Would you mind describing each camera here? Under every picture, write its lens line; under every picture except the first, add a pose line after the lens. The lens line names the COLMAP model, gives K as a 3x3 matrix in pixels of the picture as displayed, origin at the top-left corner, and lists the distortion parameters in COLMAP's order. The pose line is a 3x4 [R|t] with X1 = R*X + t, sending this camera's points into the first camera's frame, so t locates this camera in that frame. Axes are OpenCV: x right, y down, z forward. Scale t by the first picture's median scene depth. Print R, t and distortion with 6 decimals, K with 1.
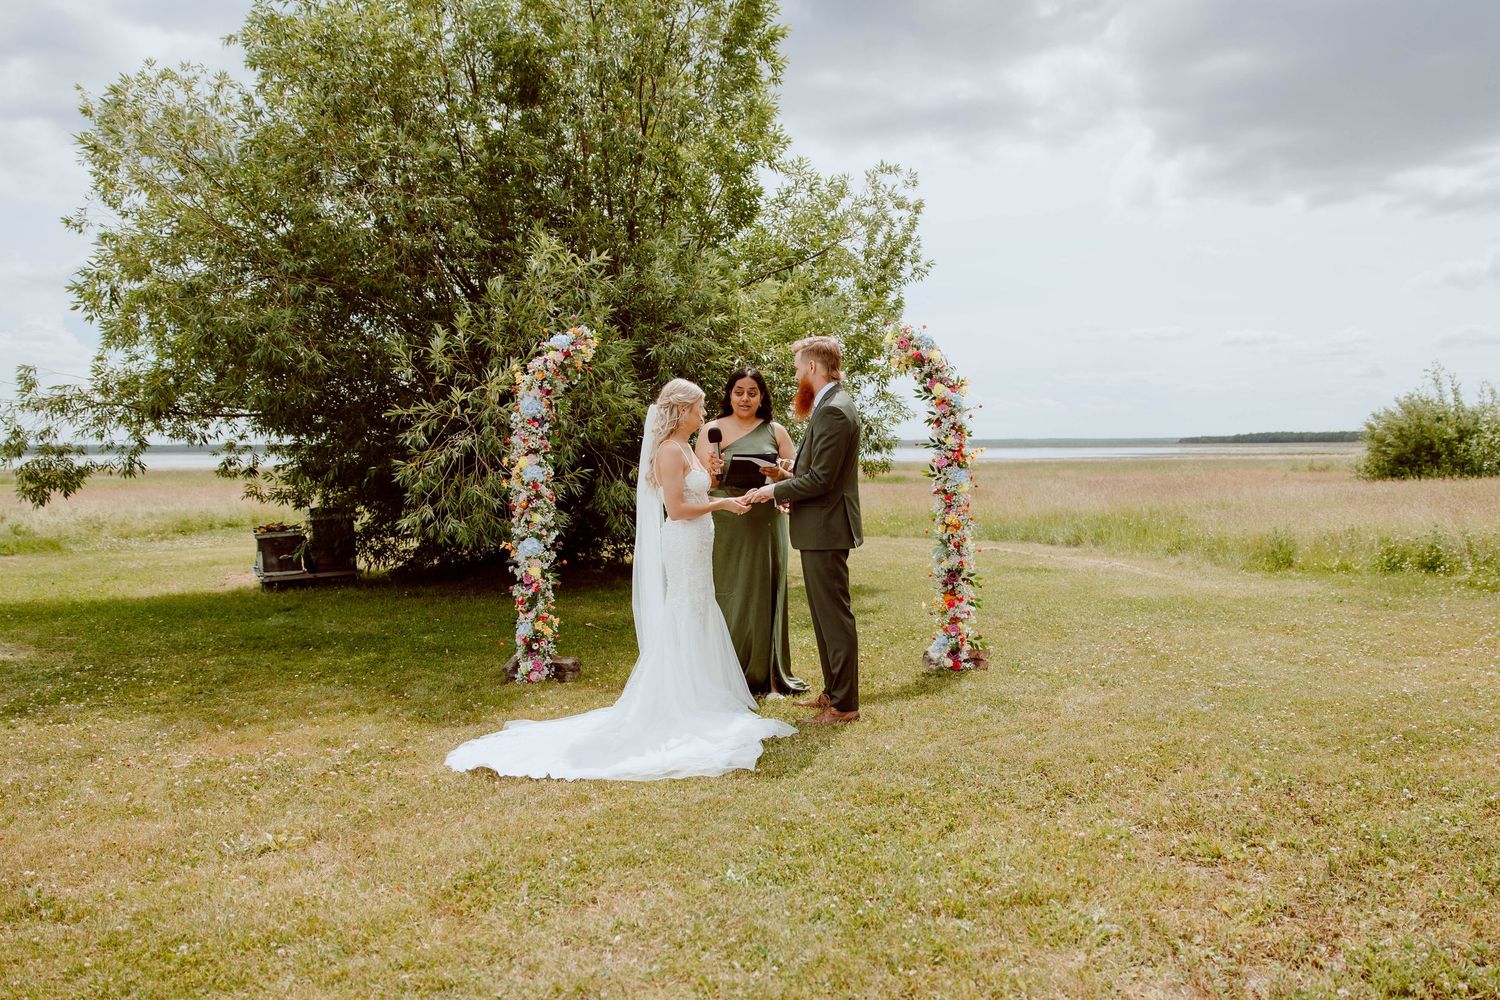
lens RADIAL K [[1129.2, 0, 821.1], [0, 1129.2, 547.3], [0, 0, 1]] dist [-0.012991, -0.003948]
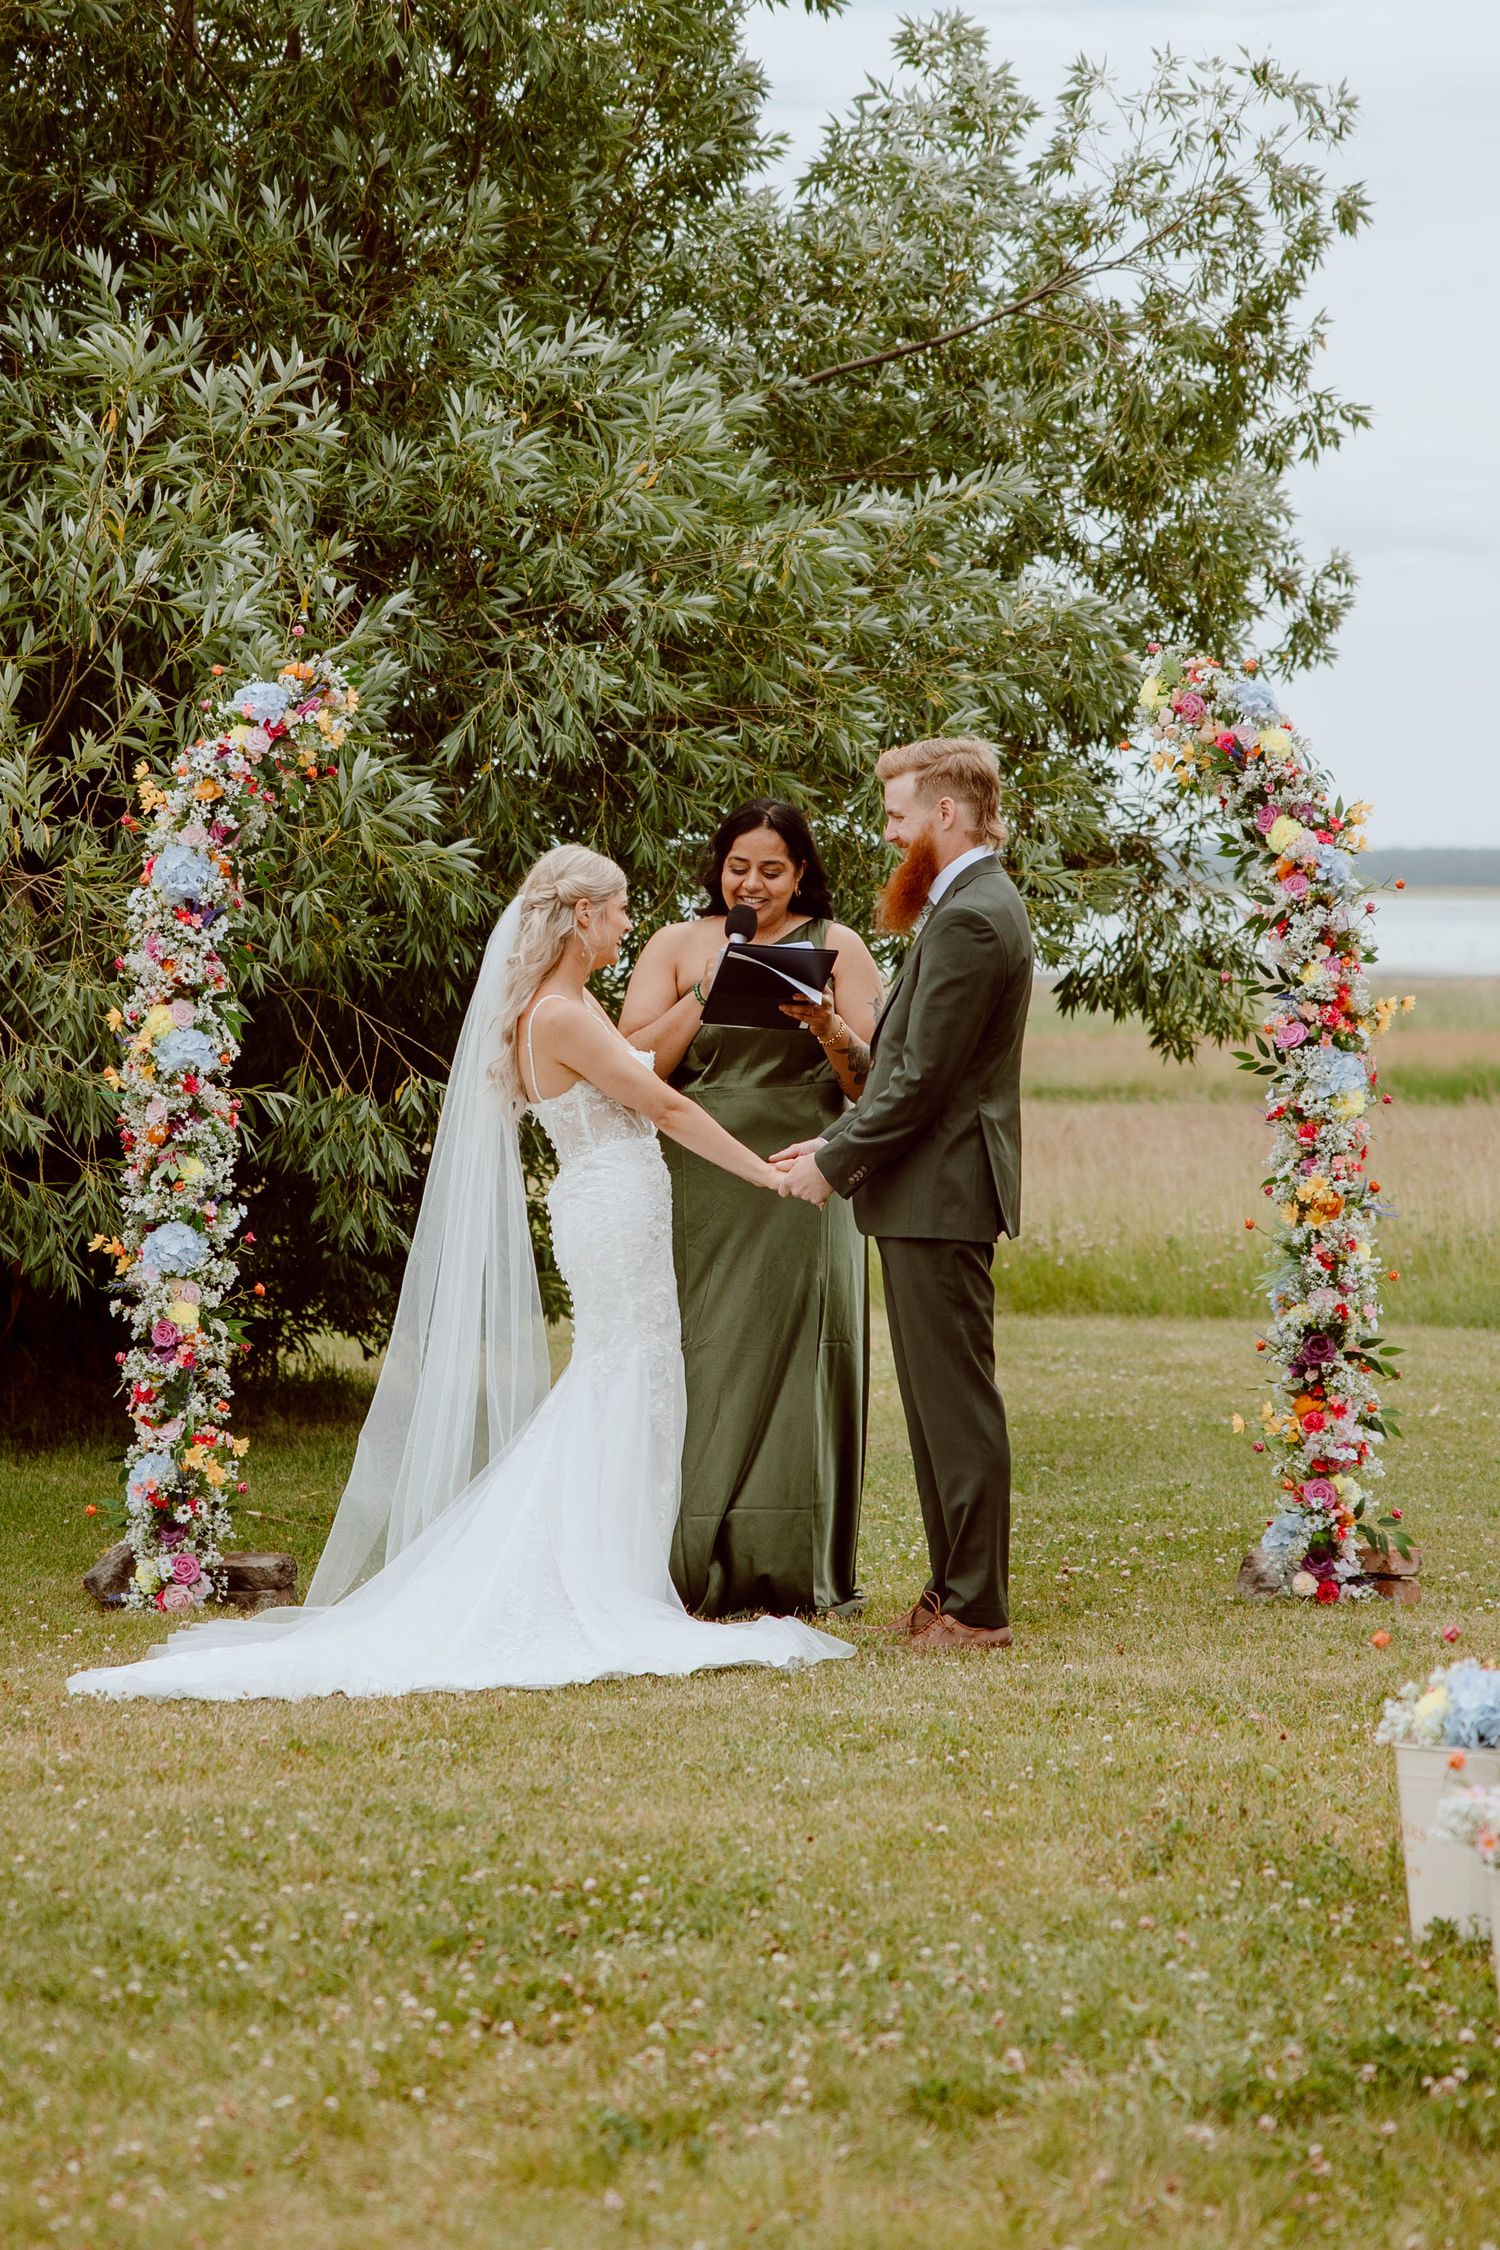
lens RADIAL K [[6153.9, 0, 750.0], [0, 6153.9, 1125.0], [0, 0, 1]] dist [-0.356909, -0.241880]
pose [[0.997602, 0.009633, -0.068542, 0.071087], [-0.013759, 0.998105, -0.059976, 0.077985], [0.067834, 0.060775, 0.995844, -1.006419]]
